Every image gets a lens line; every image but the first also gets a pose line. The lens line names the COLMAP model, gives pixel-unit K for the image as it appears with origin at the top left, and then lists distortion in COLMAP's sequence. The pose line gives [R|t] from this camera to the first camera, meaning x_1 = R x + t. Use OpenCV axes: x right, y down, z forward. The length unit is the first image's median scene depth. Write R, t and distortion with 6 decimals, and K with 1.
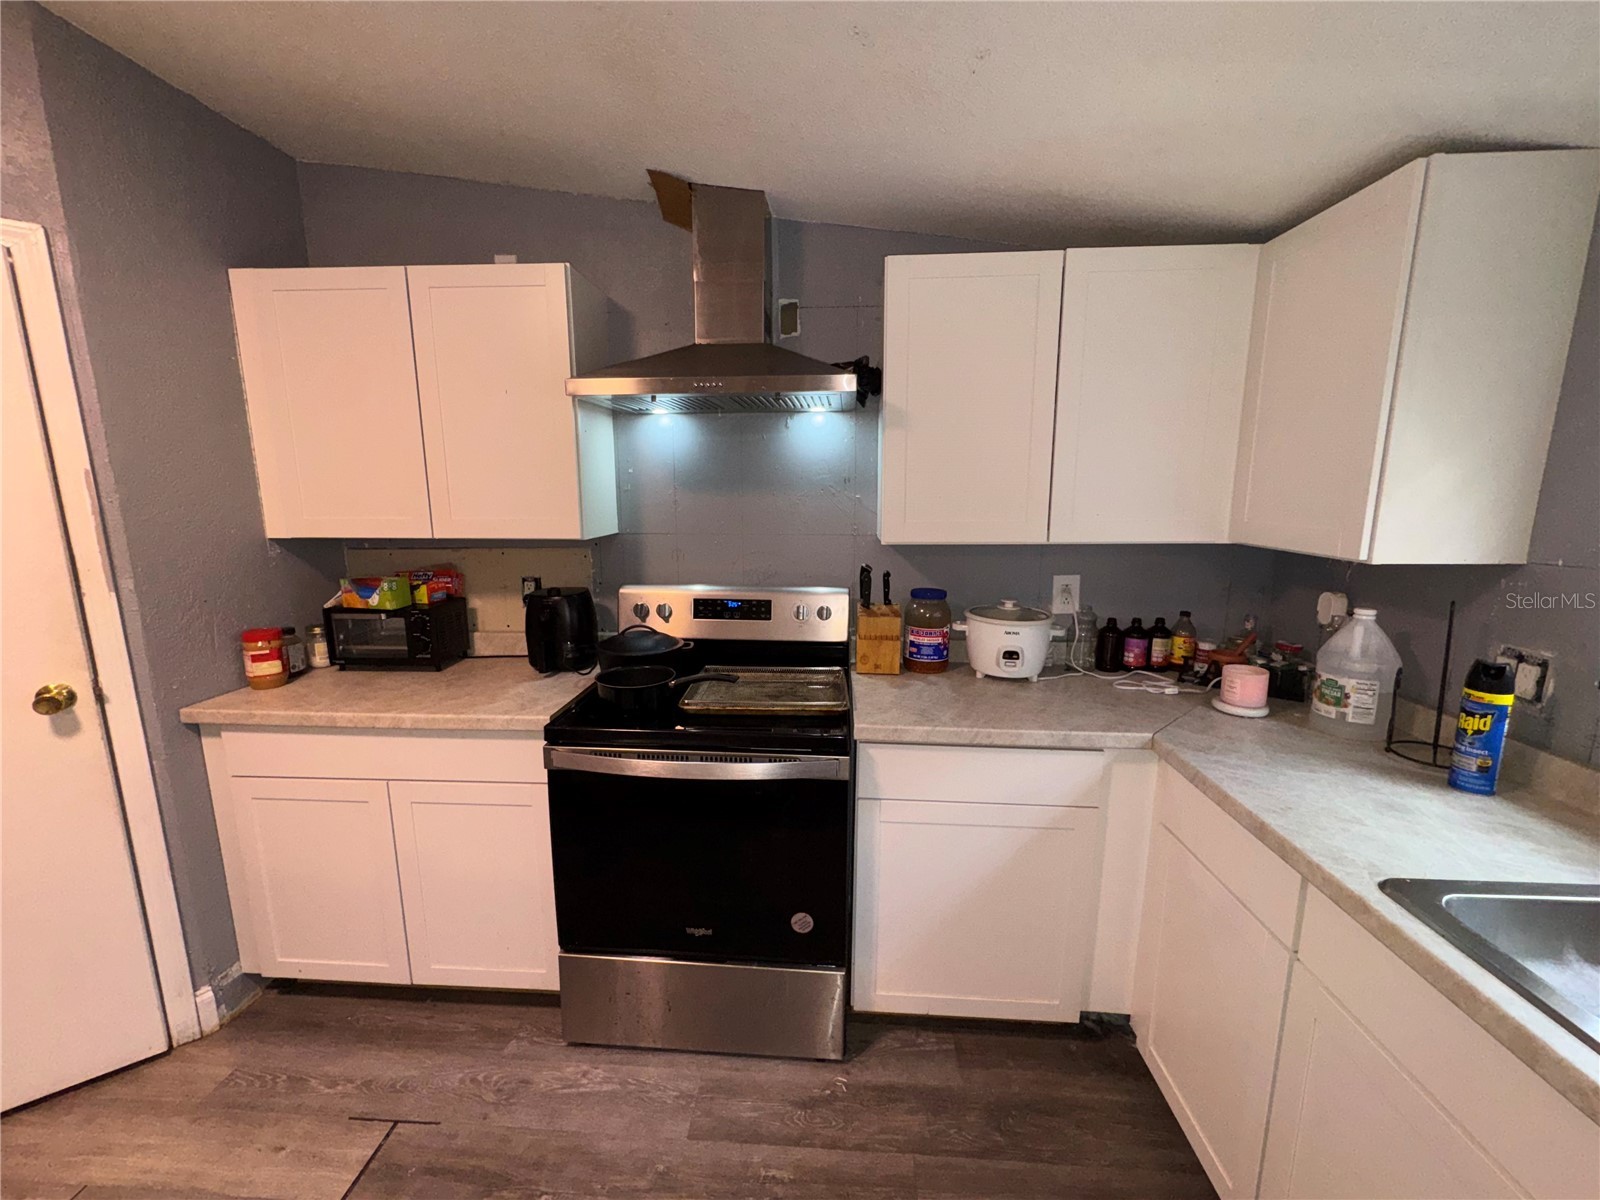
lens RADIAL K [[639.3, 0, 798.3], [0, 639.3, 602.0], [0, 0, 1]] dist [-0.005946, 0.000976]
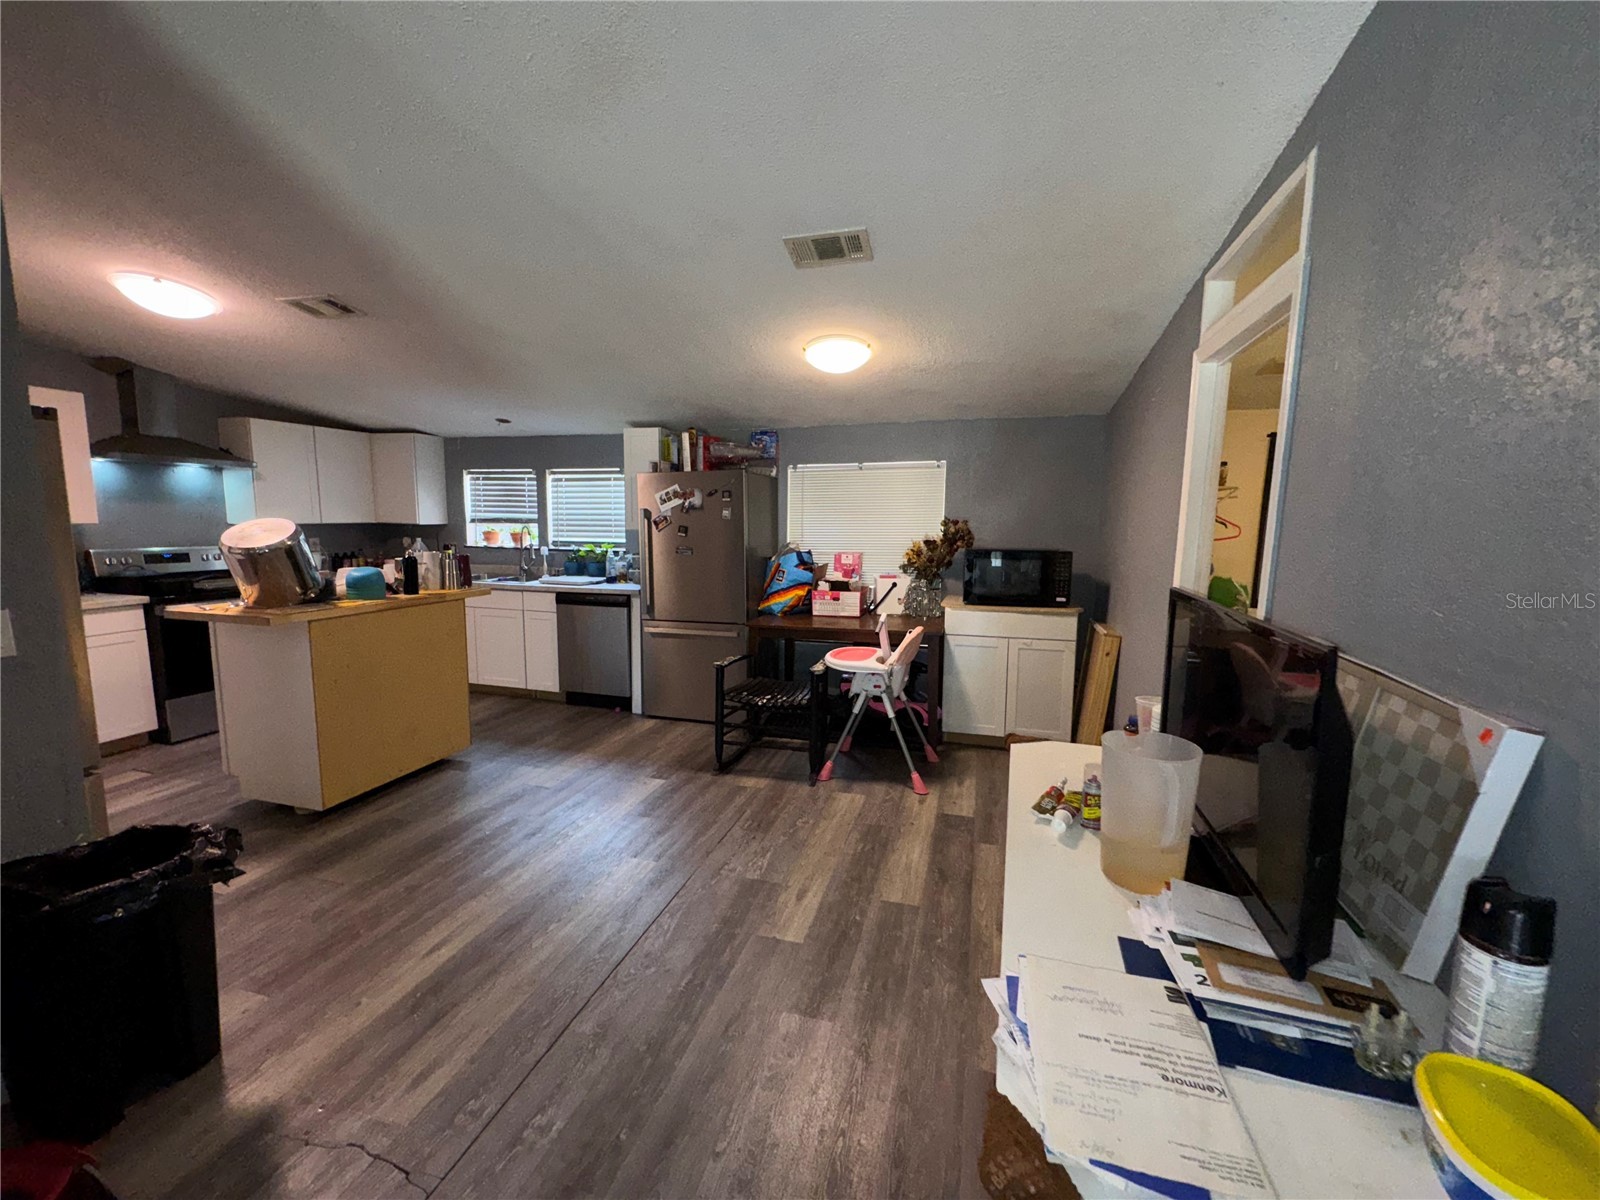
lens RADIAL K [[639.3, 0, 801.9], [0, 639.3, 602.0], [0, 0, 1]] dist [-0.005946, 0.000976]
pose [[0.215919, -0.126380, 0.968198, -1.961622], [0.151358, 0.983934, 0.094680, 0.311948], [-0.964609, 0.126102, 0.231579, -1.702384]]
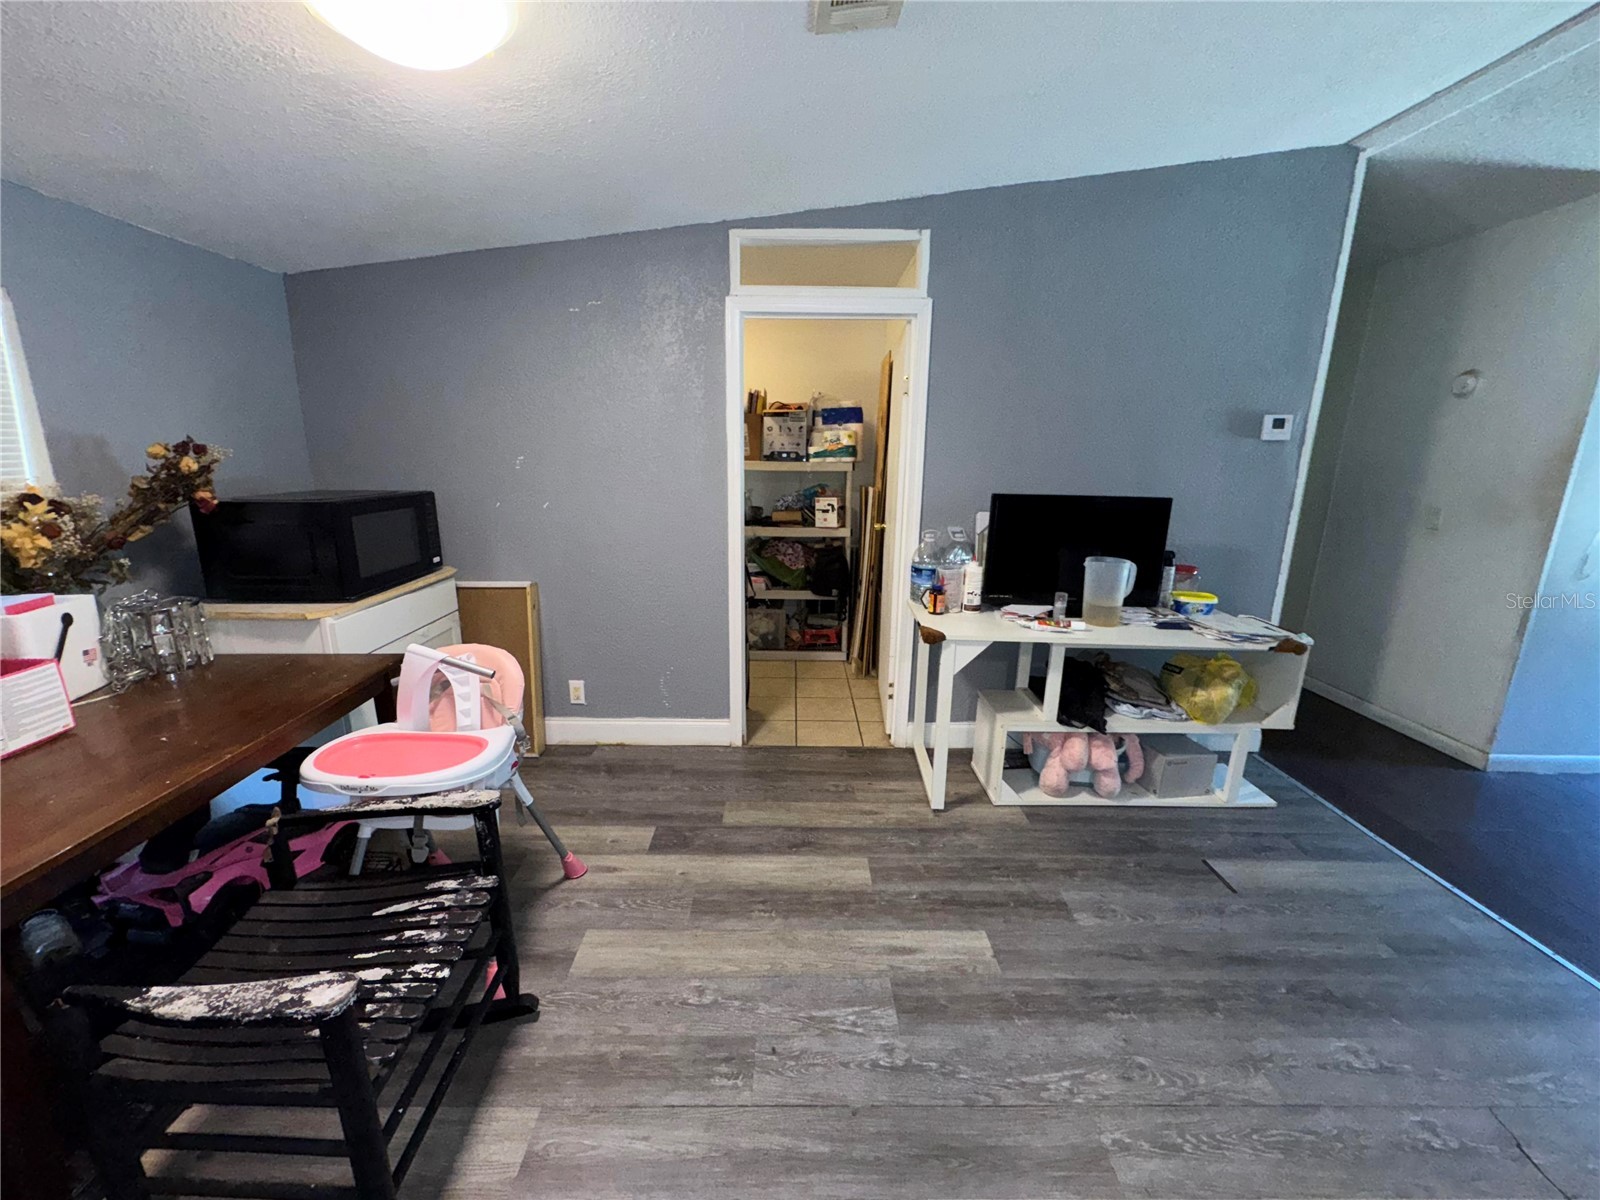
lens RADIAL K [[639.3, 0, 801.4], [0, 639.3, 598.3], [0, 0, 1]] dist [-0.005946, 0.000976]
pose [[-0.997008, 0.001034, -0.077286, -0.462349], [-0.028550, 0.924272, 0.380666, 0.123633], [0.071827, 0.381734, -0.921477, -0.562724]]
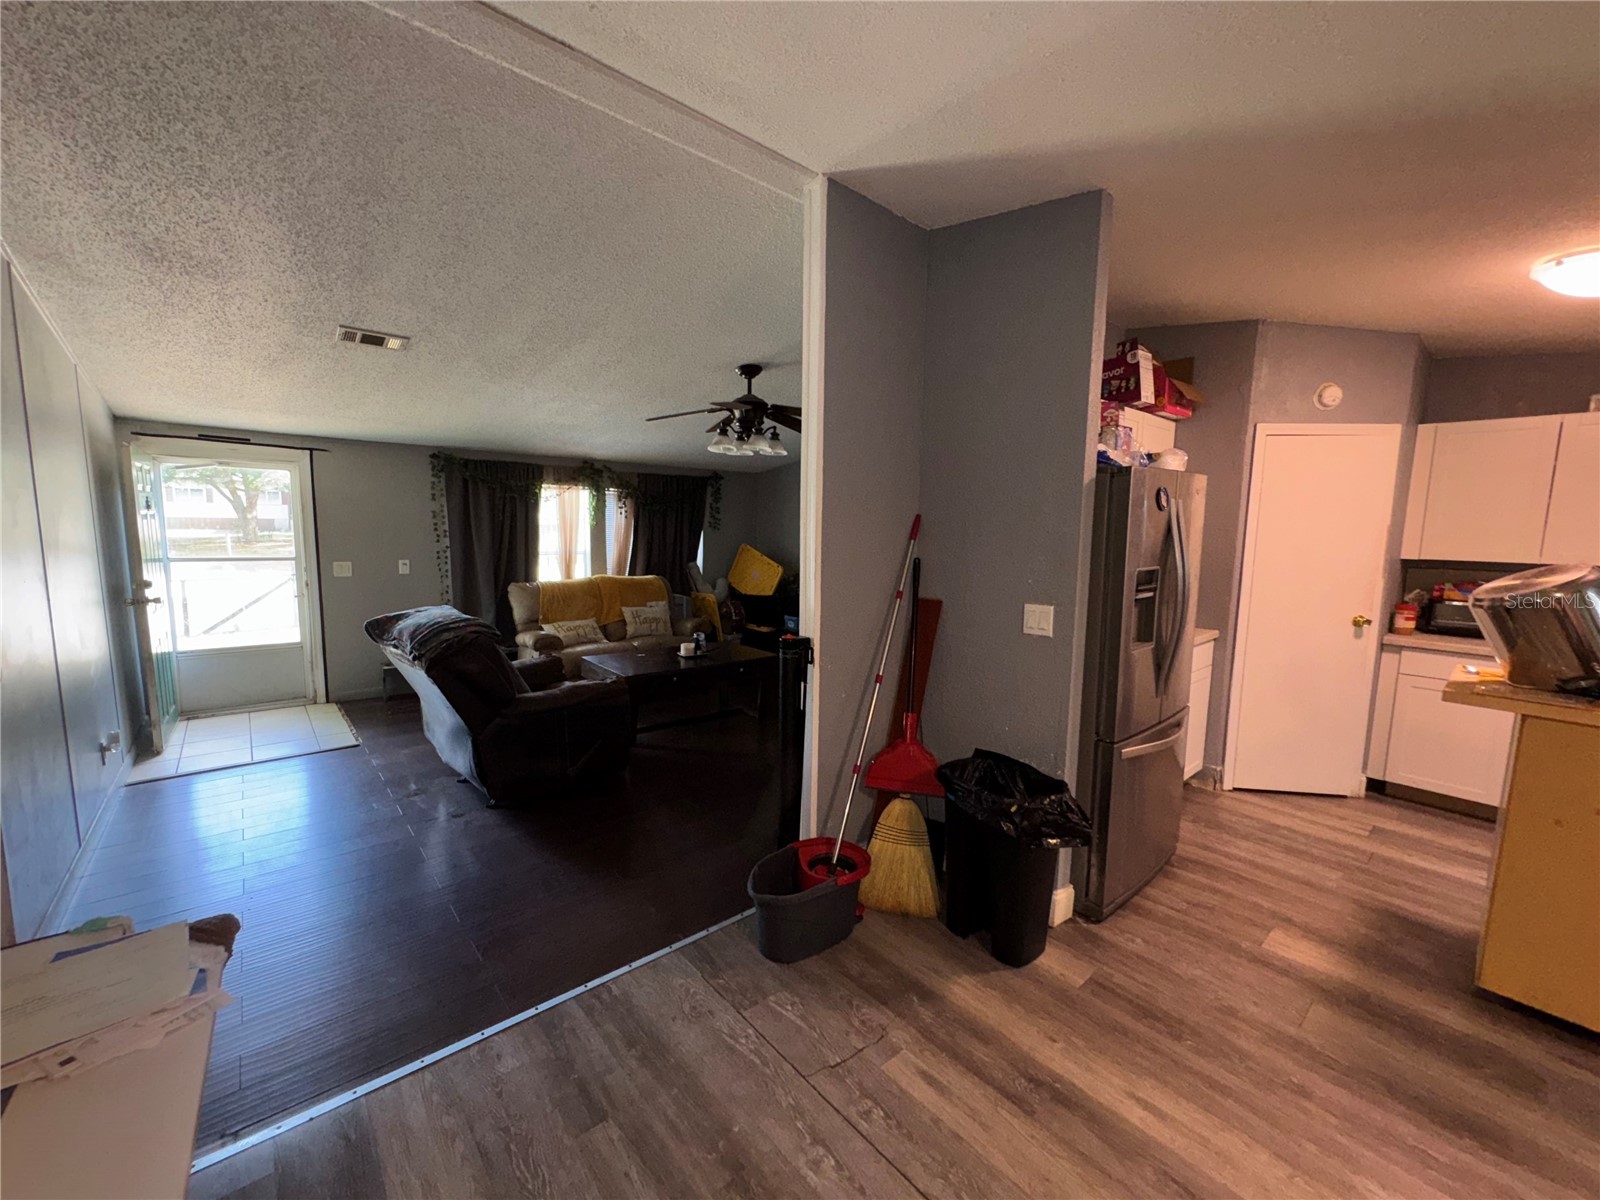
lens RADIAL K [[639.3, 0, 803.4], [0, 639.3, 603.9], [0, 0, 1]] dist [-0.005946, 0.000976]
pose [[0.700210, 0.100619, -0.706811, -0.797415], [-0.137839, 0.990445, 0.004443, 0.298777], [0.700504, 0.094315, 0.707388, -1.759753]]
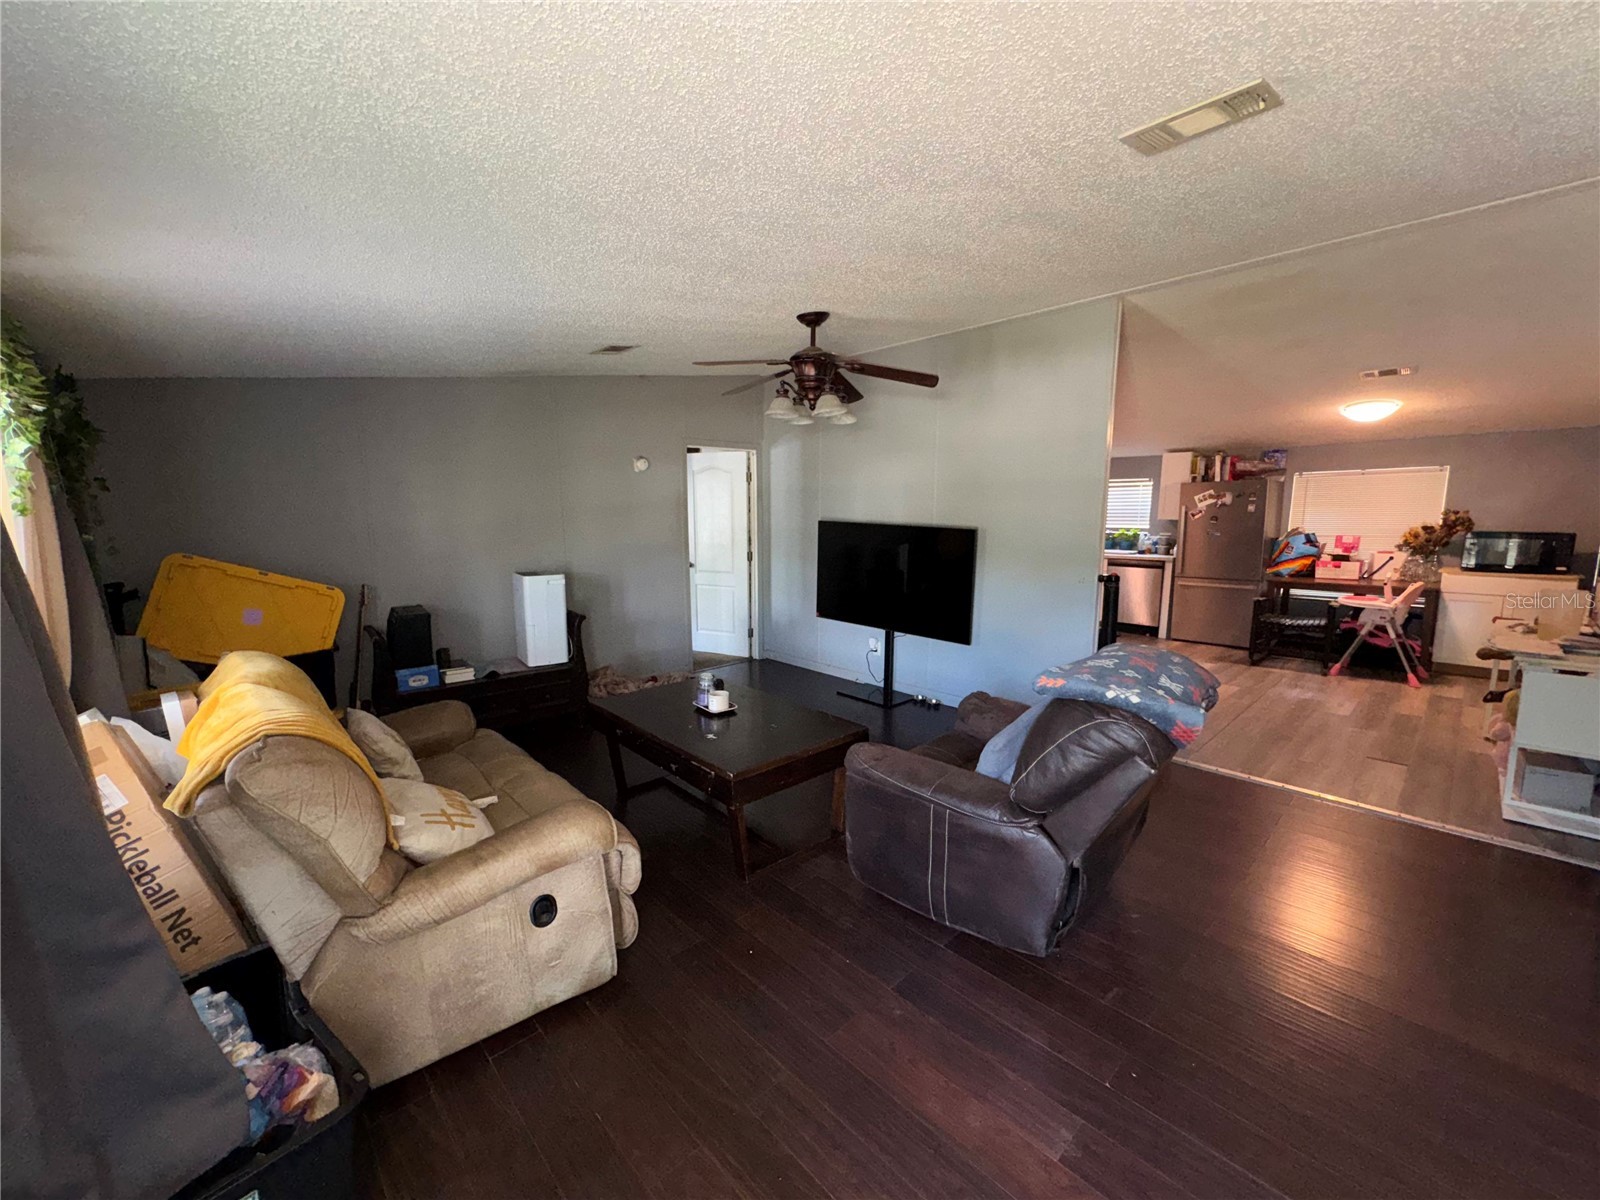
lens RADIAL K [[639.3, 0, 801.2], [0, 639.3, 598.0], [0, 0, 1]] dist [-0.005946, 0.000976]
pose [[0.688053, -0.104019, 0.718167, -4.125850], [0.124478, 0.991922, 0.024411, 0.270066], [-0.714905, 0.072600, 0.695443, -1.576852]]
